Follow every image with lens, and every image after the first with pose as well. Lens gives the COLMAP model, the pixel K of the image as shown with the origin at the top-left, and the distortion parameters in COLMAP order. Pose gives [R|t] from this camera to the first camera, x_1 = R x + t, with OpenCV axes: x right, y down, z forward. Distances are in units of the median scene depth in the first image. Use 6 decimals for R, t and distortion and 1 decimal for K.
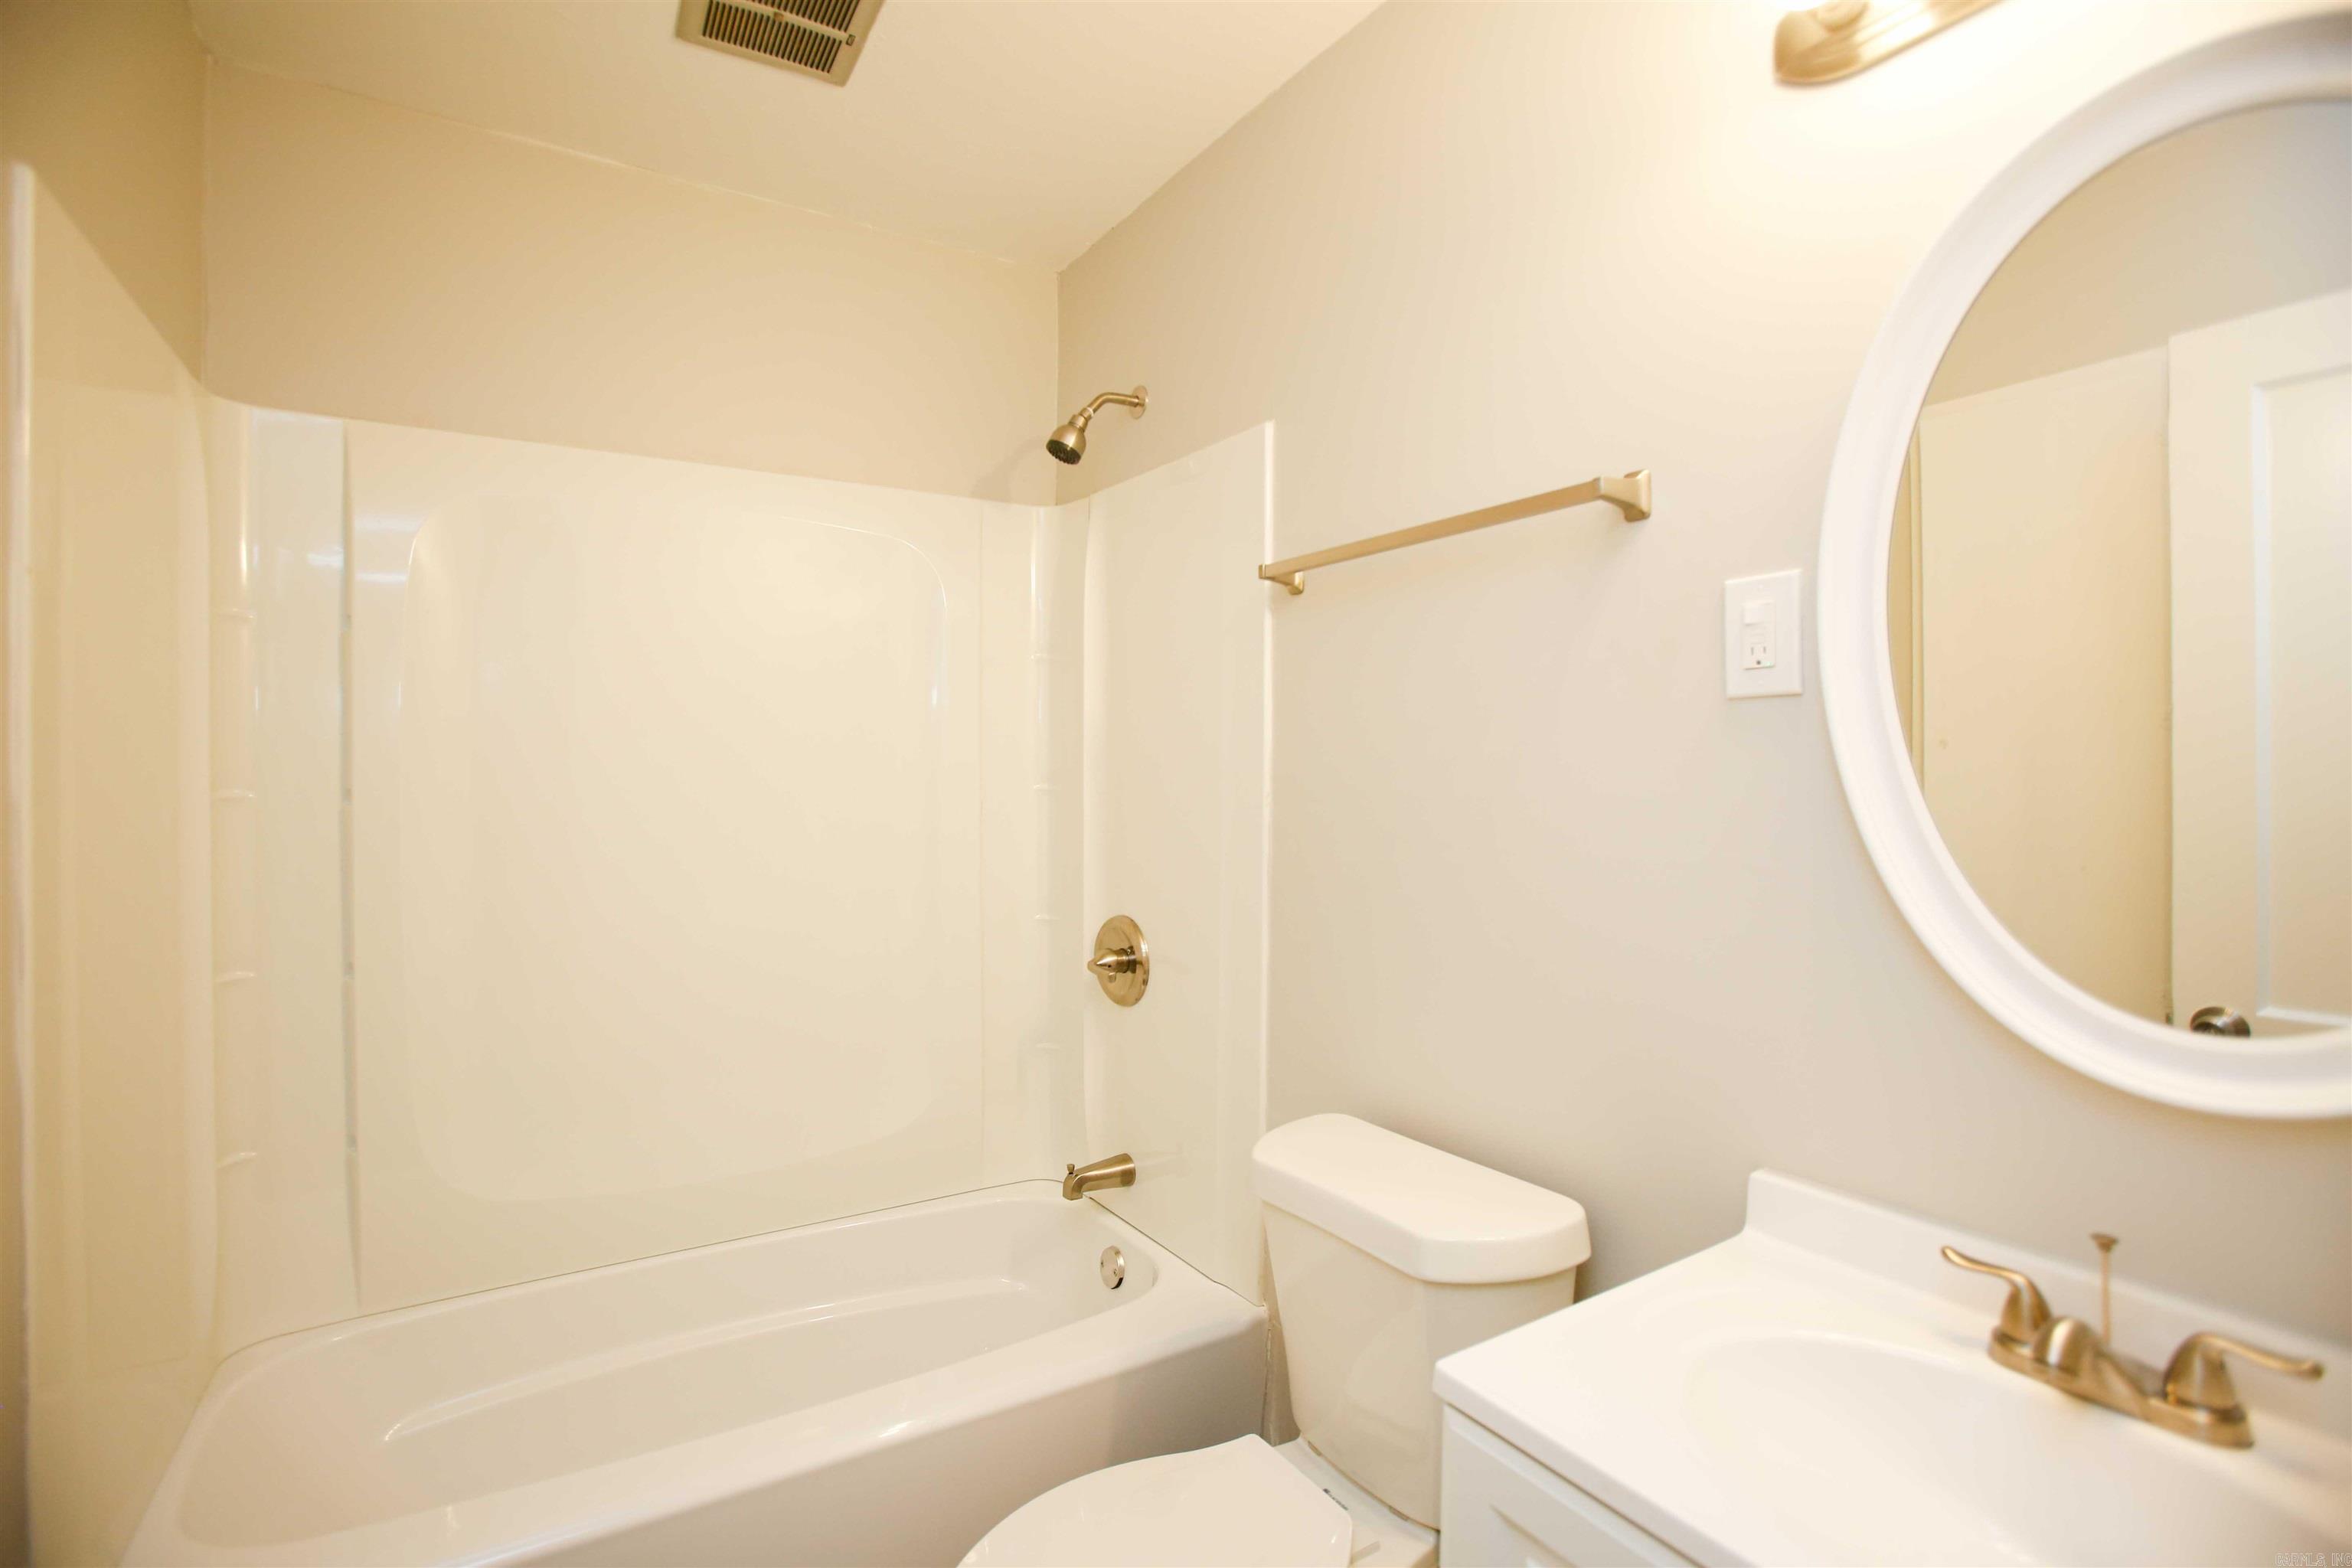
lens RADIAL K [[1079.8, 0, 1161.9], [0, 1079.8, 782.9], [0, 0, 1]] dist [-0.036910, 0.009570]
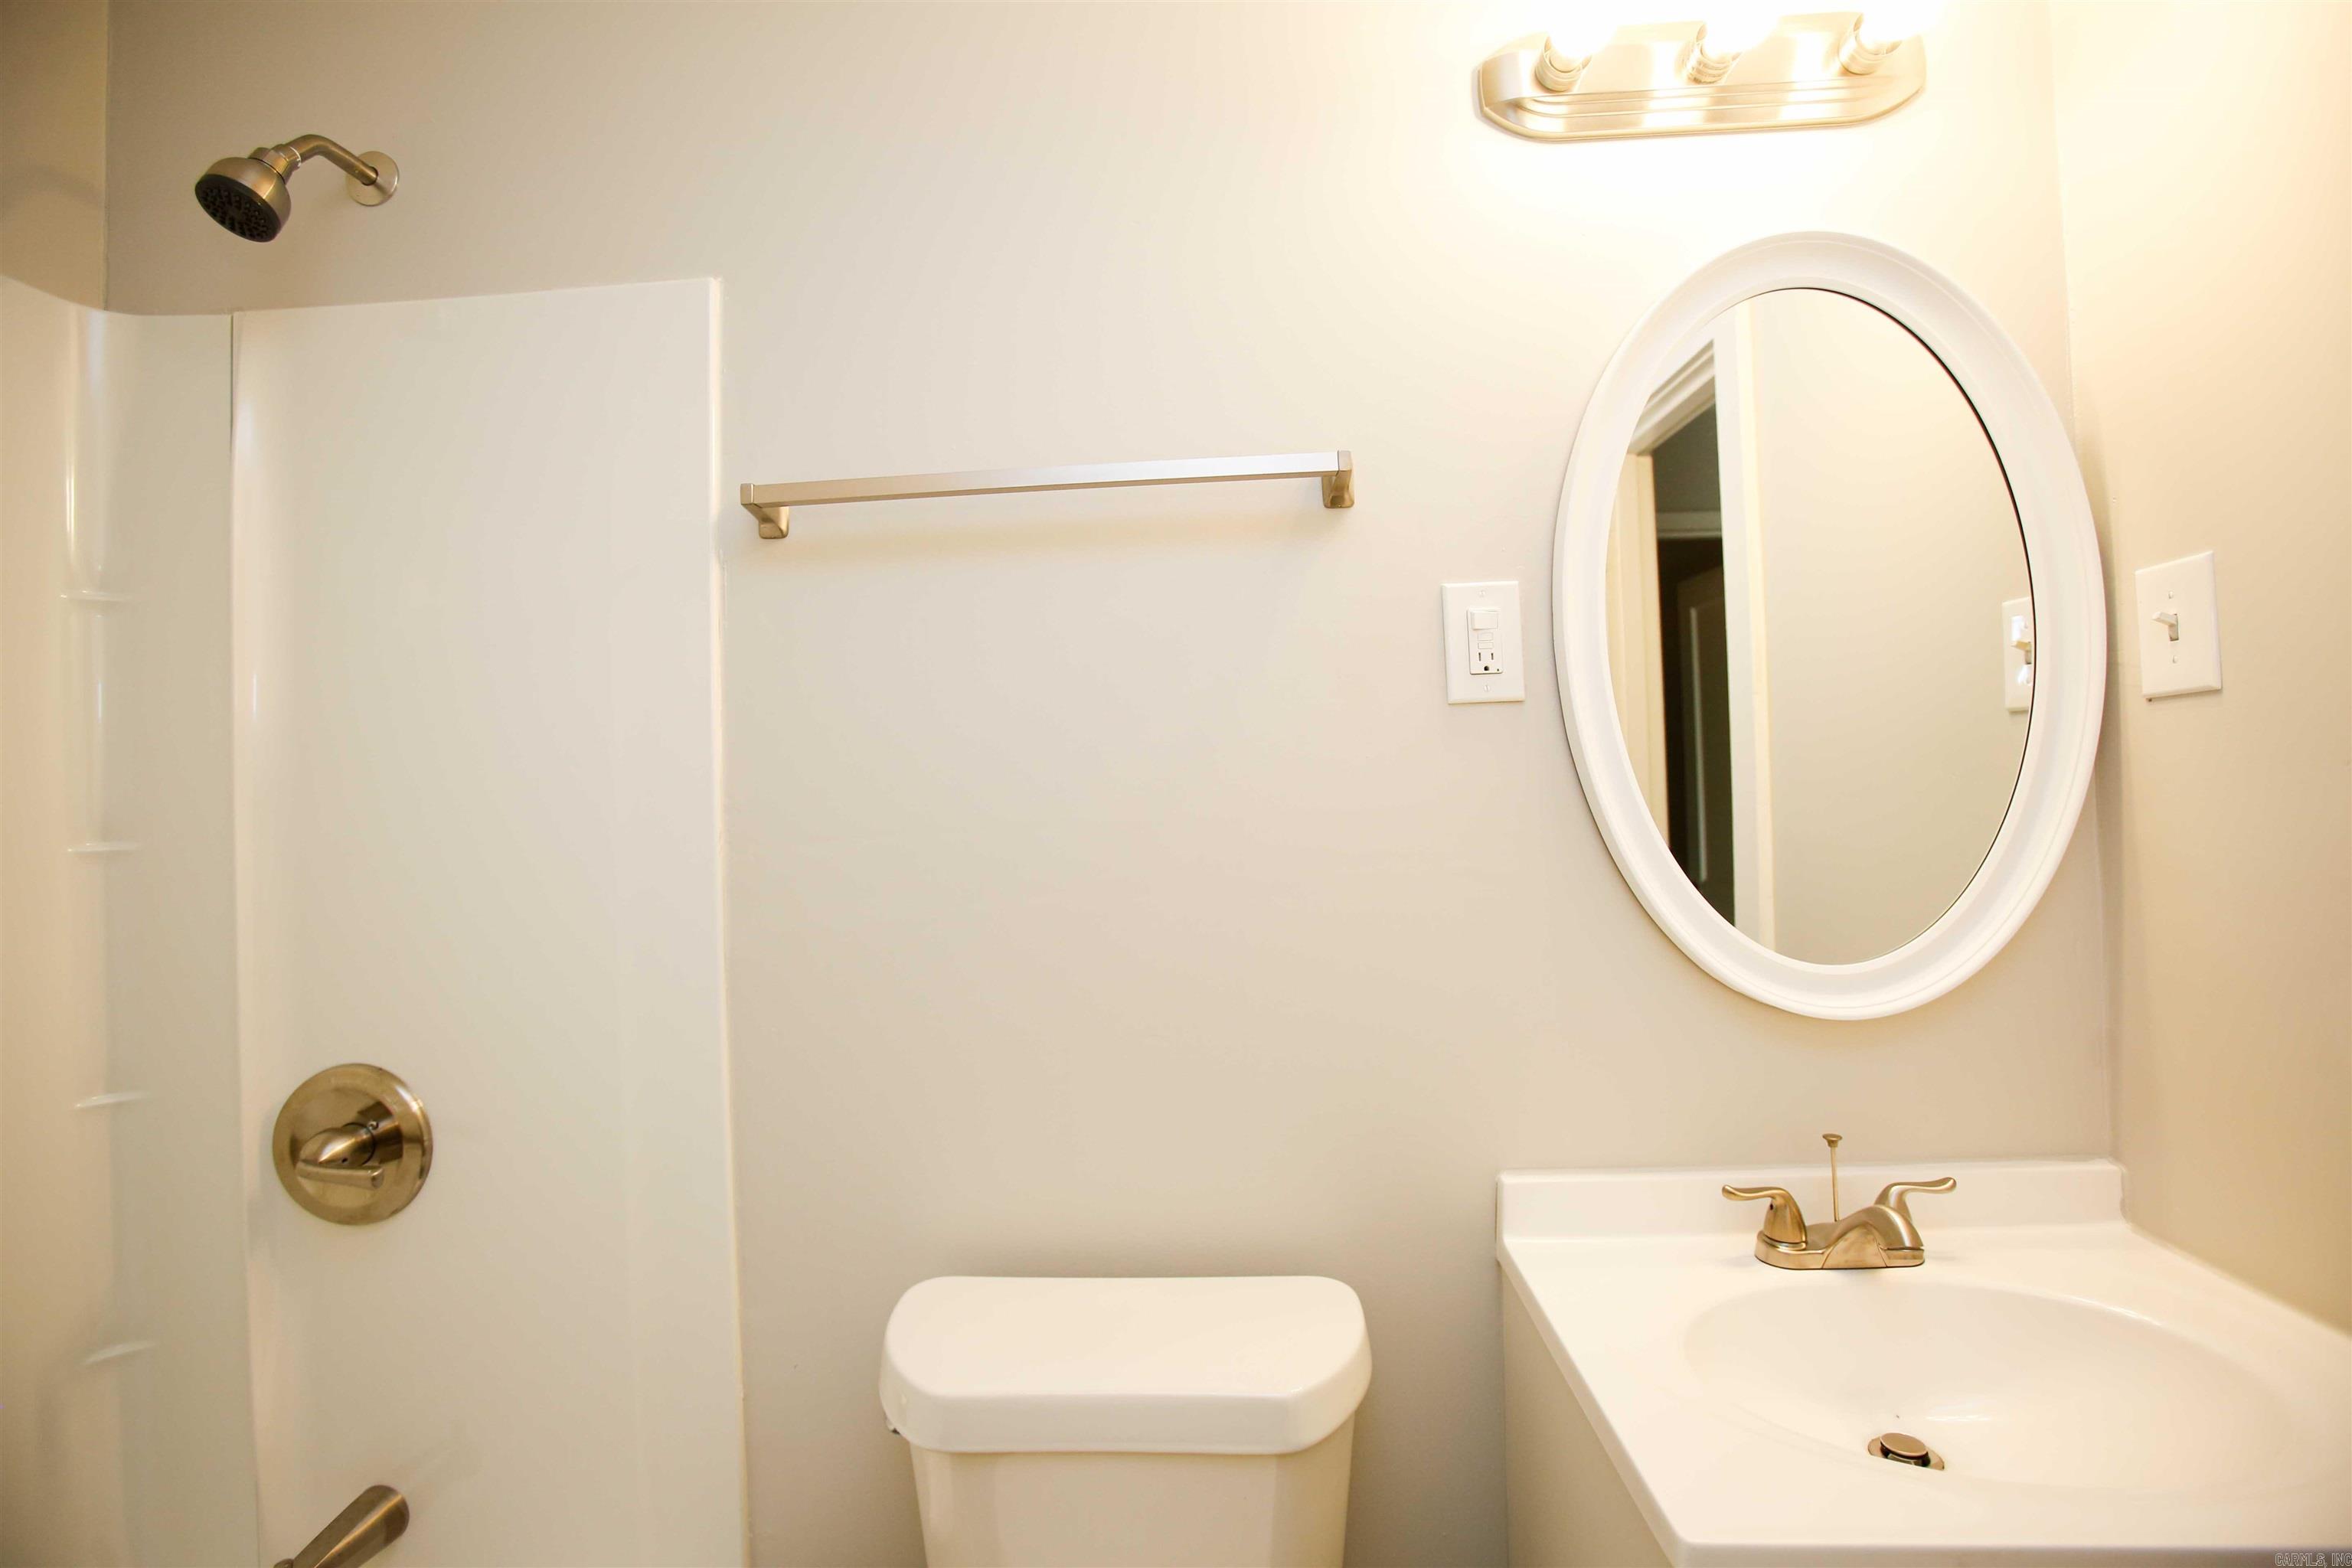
lens RADIAL K [[1079.8, 0, 1174.1], [0, 1079.8, 770.9], [0, 0, 1]] dist [-0.036910, 0.009570]
pose [[0.597546, -0.006898, 0.801805, -0.275674], [0.037080, 0.999131, -0.019038, -0.004505], [-0.800977, 0.041107, 0.597282, 0.398794]]
